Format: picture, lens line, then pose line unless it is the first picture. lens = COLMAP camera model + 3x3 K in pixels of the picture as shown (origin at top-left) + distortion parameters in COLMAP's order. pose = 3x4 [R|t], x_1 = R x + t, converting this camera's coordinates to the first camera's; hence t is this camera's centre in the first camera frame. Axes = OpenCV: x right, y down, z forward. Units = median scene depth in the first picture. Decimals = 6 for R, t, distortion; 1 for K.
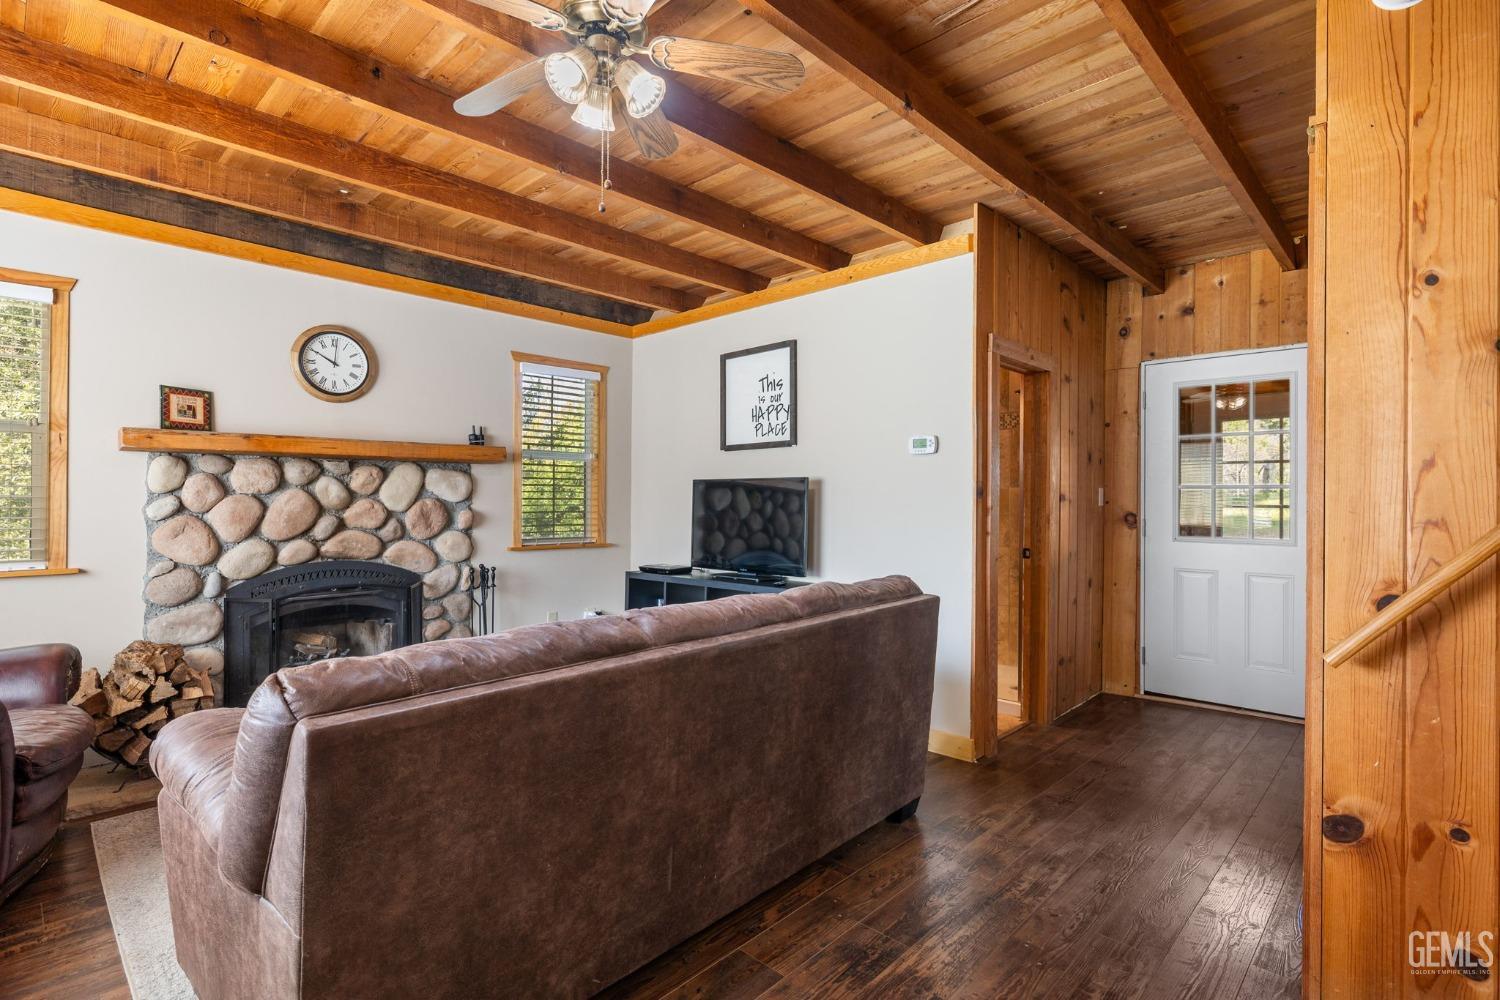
lens RADIAL K [[732.0, 0, 746.9], [0, 732.0, 493.3], [0, 0, 1]] dist [0.000244, 0.001769]
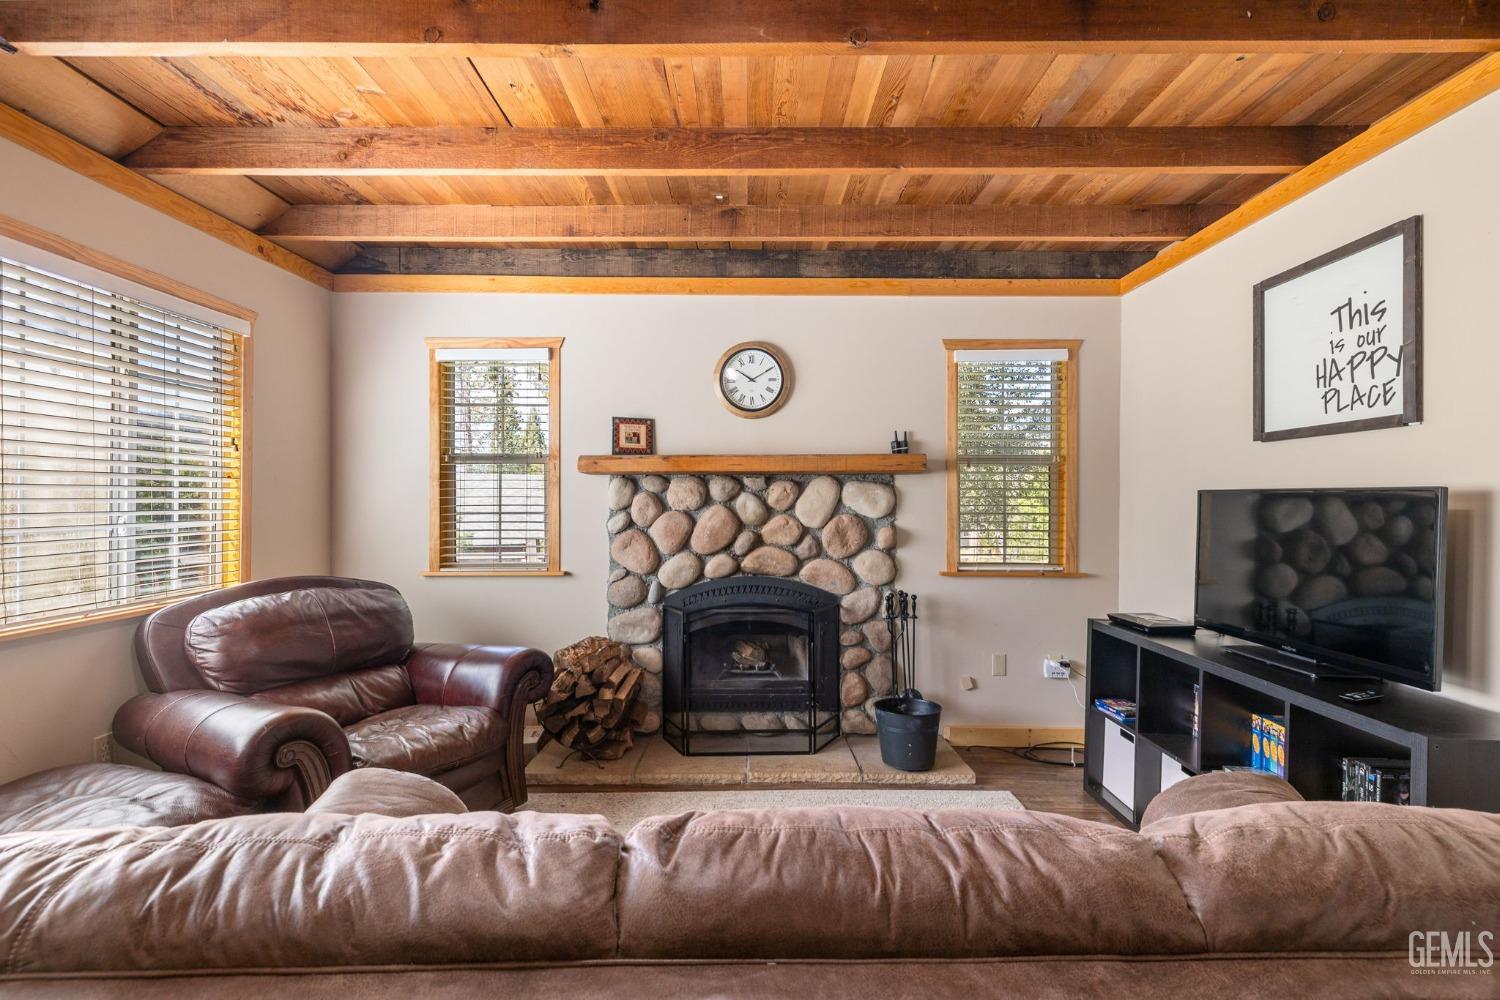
lens RADIAL K [[653.0, 0, 751.2], [0, 653.0, 495.8], [0, 0, 1]] dist [0.008178, -0.000358]
pose [[0.694280, -0.002514, -0.719701, 0.080461], [0.007493, 0.999965, 0.003735, -0.021996], [0.719666, -0.007986, 0.694274, 0.379402]]
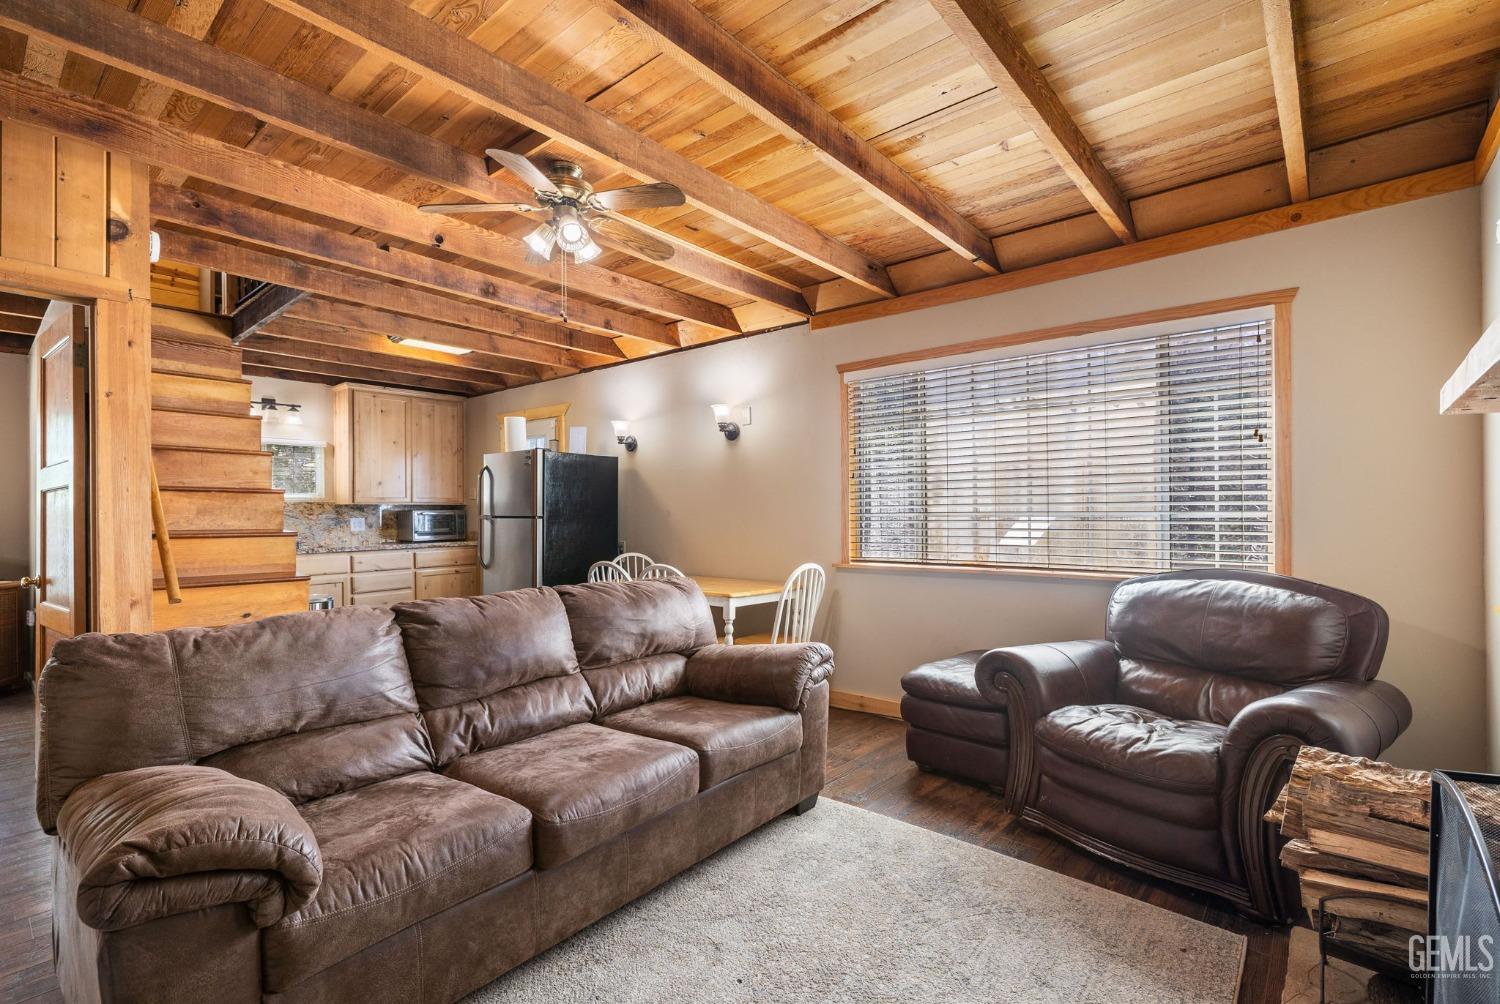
lens RADIAL K [[690.3, 0, 750.2], [0, 690.3, 507.3], [0, 0, 1]] dist [-0.001412, 0.001645]
pose [[-0.998550, 0.003741, -0.053695, -0.239429], [0.004732, 0.999821, -0.018338, 0.010402], [0.053617, -0.018566, -0.998389, 1.198791]]
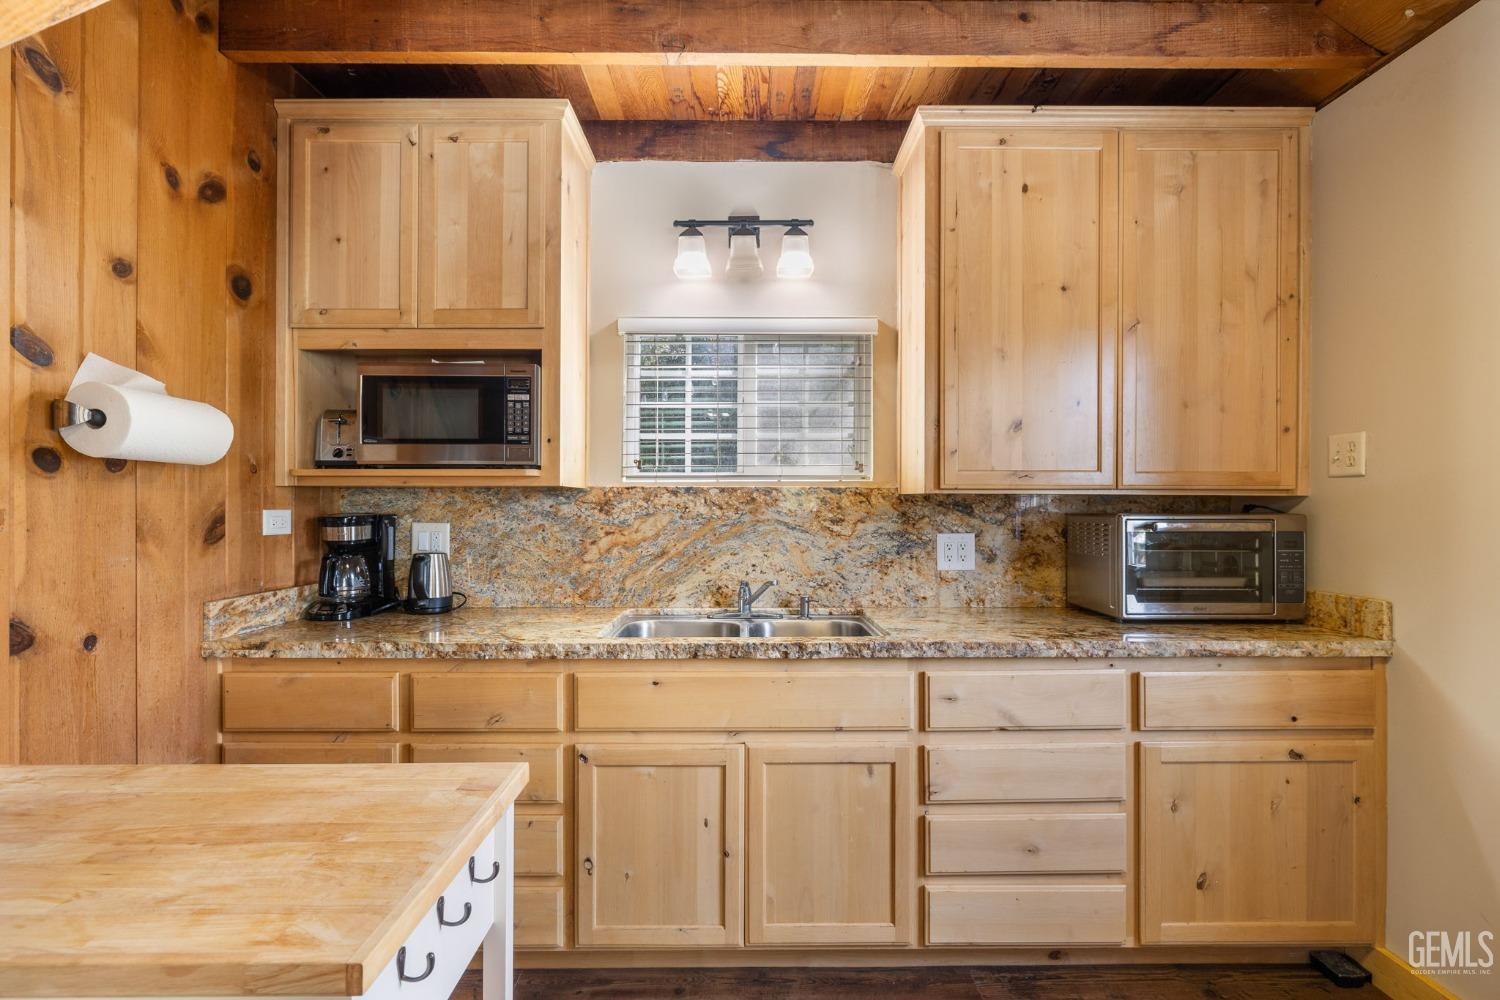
lens RADIAL K [[690.3, 0, 753.1], [0, 690.3, 502.1], [0, 0, 1]] dist [-0.001412, 0.001645]
pose [[-0.697924, -0.005474, 0.716151, 0.359511], [-0.017864, 0.999793, -0.009768, -0.018428], [-0.715949, -0.019611, -0.697877, -0.070445]]
